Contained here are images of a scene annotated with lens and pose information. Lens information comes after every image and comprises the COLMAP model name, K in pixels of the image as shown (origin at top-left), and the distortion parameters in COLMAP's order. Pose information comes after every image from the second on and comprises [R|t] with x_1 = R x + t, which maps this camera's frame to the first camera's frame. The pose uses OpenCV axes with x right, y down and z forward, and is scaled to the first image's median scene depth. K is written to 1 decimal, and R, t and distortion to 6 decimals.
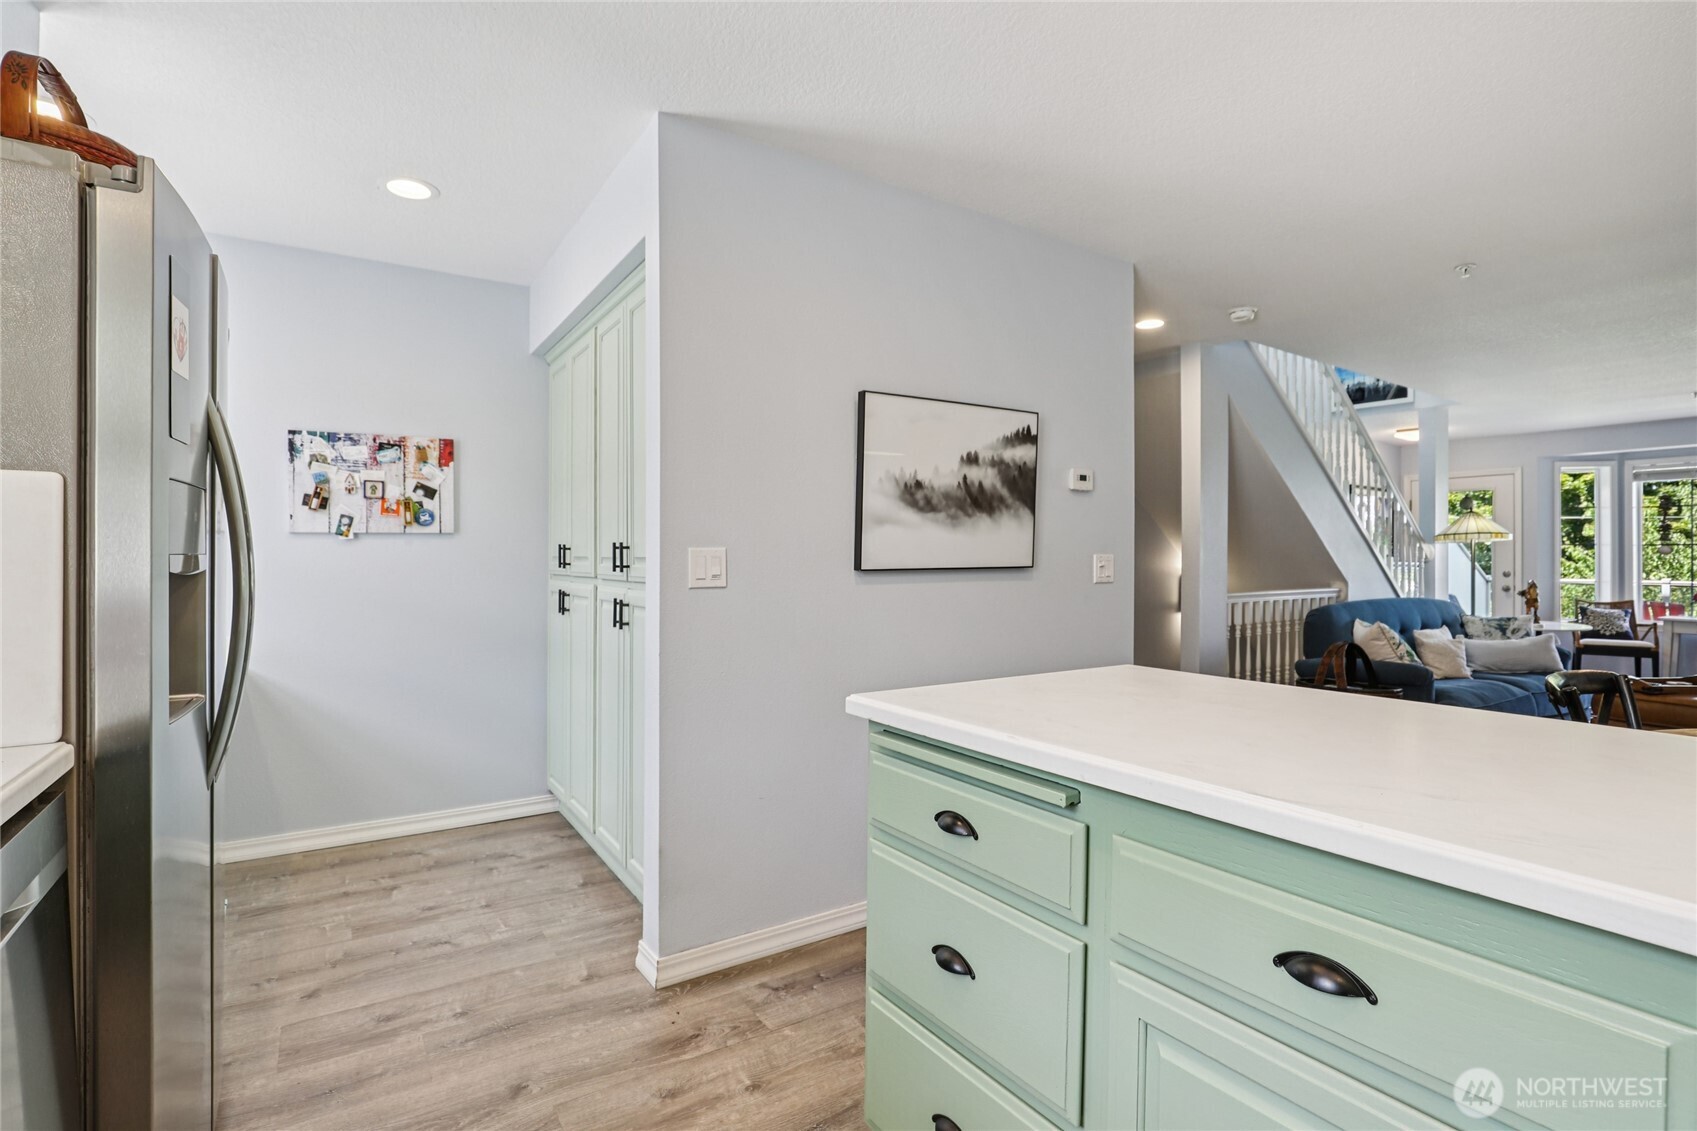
lens RADIAL K [[799.9, 0, 840.9], [0, 799.9, 558.4], [0, 0, 1]] dist [-0.033939, 0.004211]
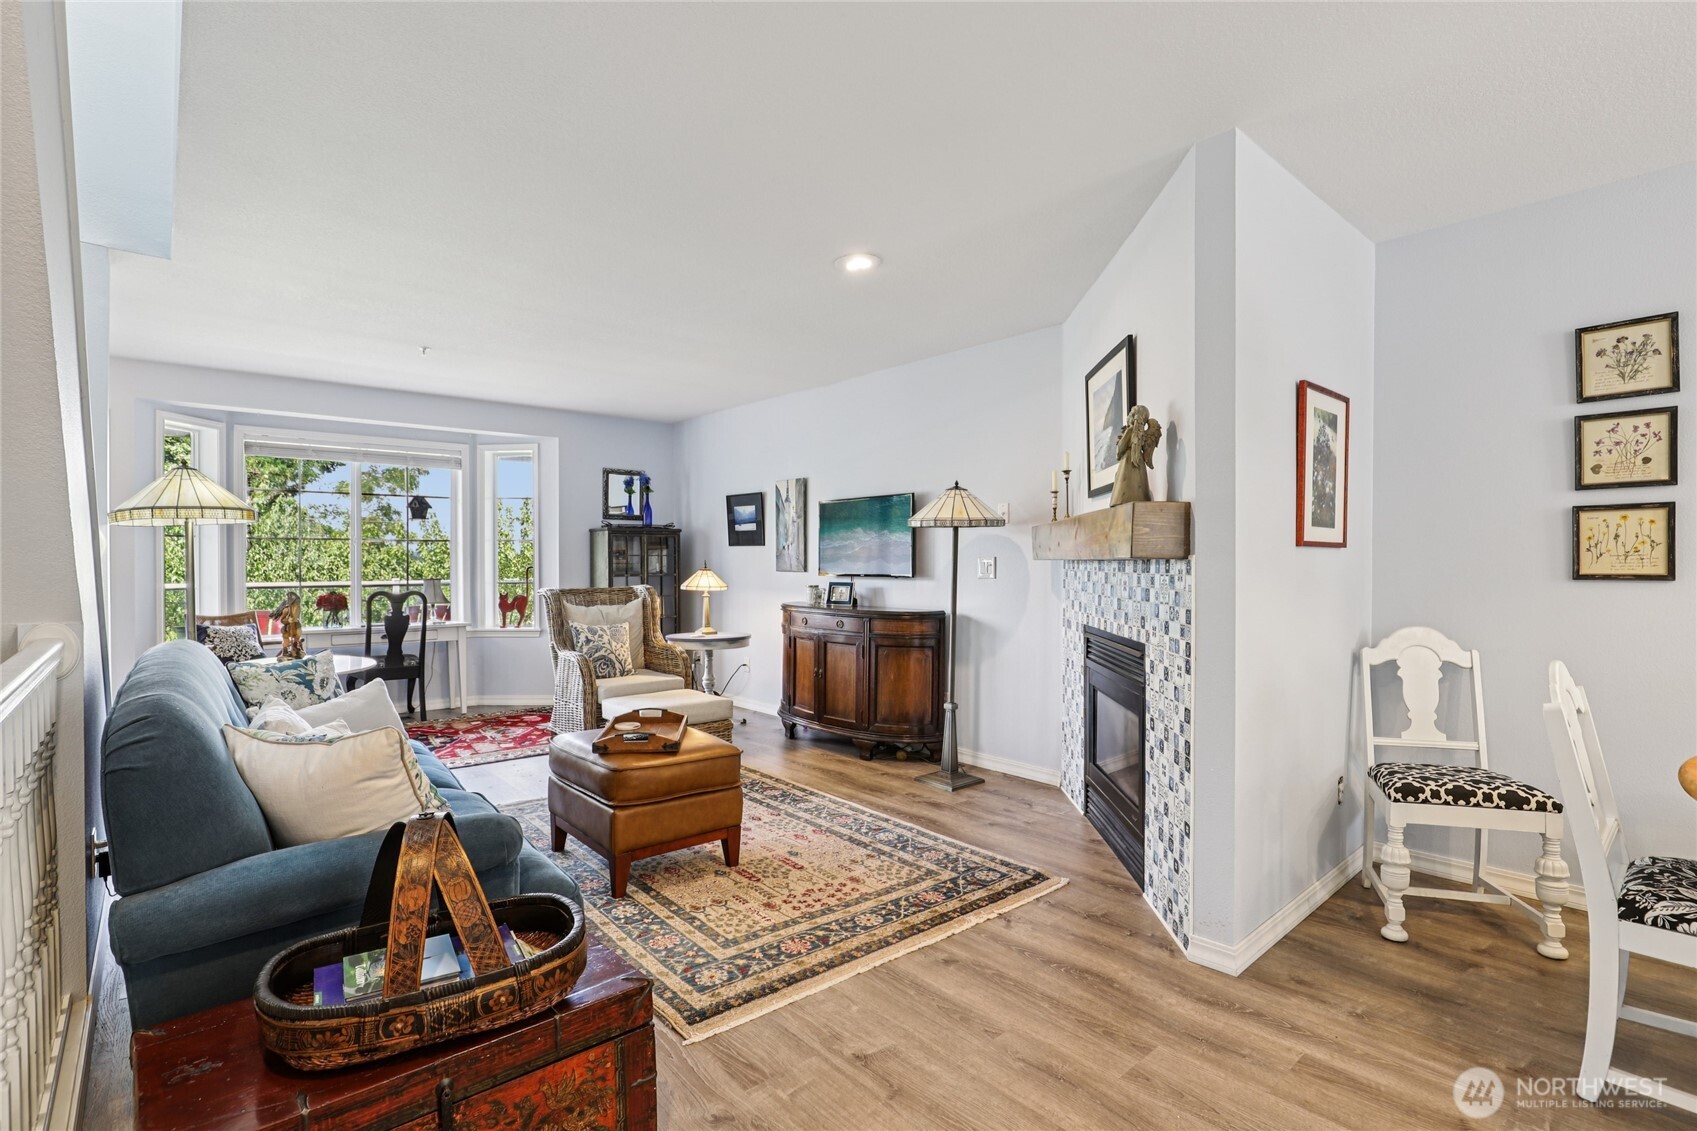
lens RADIAL K [[799.9, 0, 844.8], [0, 799.9, 562.3], [0, 0, 1]] dist [-0.033939, 0.004211]
pose [[-0.144276, -0.007521, 0.989509, 0.239938], [-0.000179, 0.999971, 0.007574, 0.000546], [-0.989537, 0.000916, -0.144273, 0.704247]]
